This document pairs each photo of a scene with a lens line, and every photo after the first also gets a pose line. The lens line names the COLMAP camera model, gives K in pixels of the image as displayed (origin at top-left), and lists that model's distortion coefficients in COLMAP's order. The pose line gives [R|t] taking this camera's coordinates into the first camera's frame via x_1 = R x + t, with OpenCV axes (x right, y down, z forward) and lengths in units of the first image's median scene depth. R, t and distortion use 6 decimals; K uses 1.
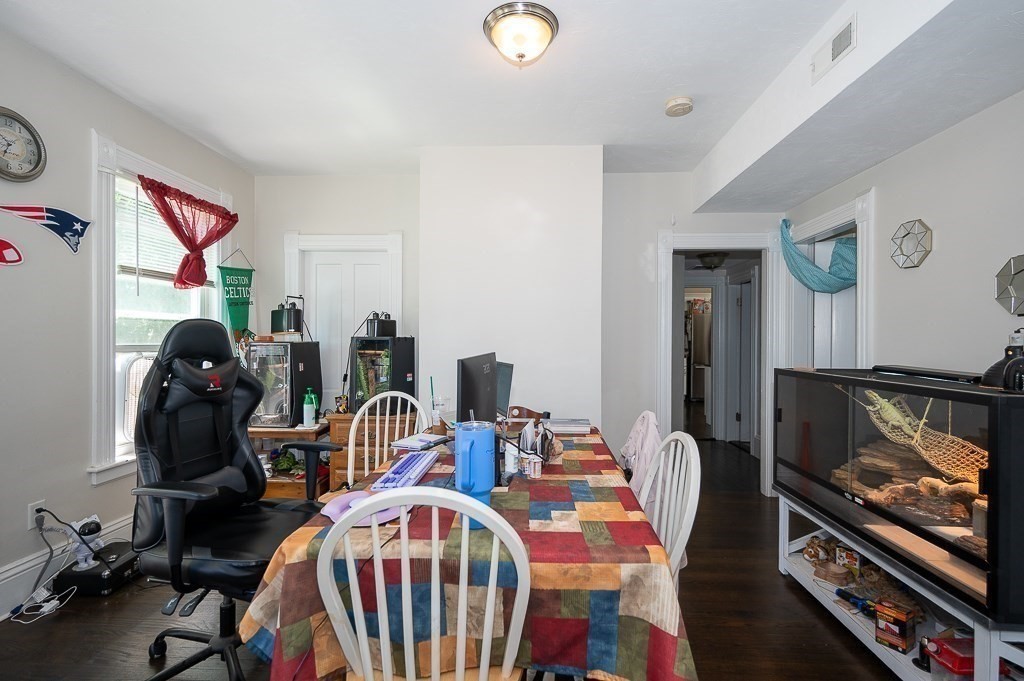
lens RADIAL K [[463.7, 0, 515.8], [0, 463.7, 340.9], [0, 0, 1]] dist [0.002393, 0.000068]
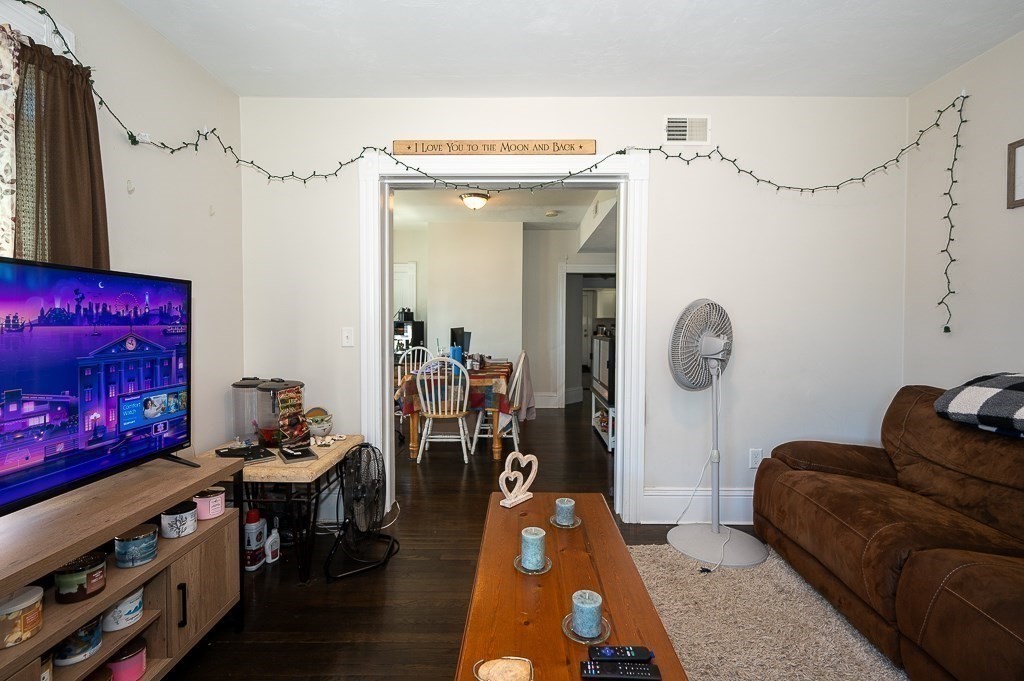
lens RADIAL K [[463.7, 0, 510.9], [0, 463.7, 332.5], [0, 0, 1]] dist [0.002393, 0.000068]
pose [[0.999646, 0.002601, 0.026465, 0.273360], [-0.003167, 0.999767, 0.021373, -0.012402], [-0.026403, -0.021450, 0.999421, -2.923447]]
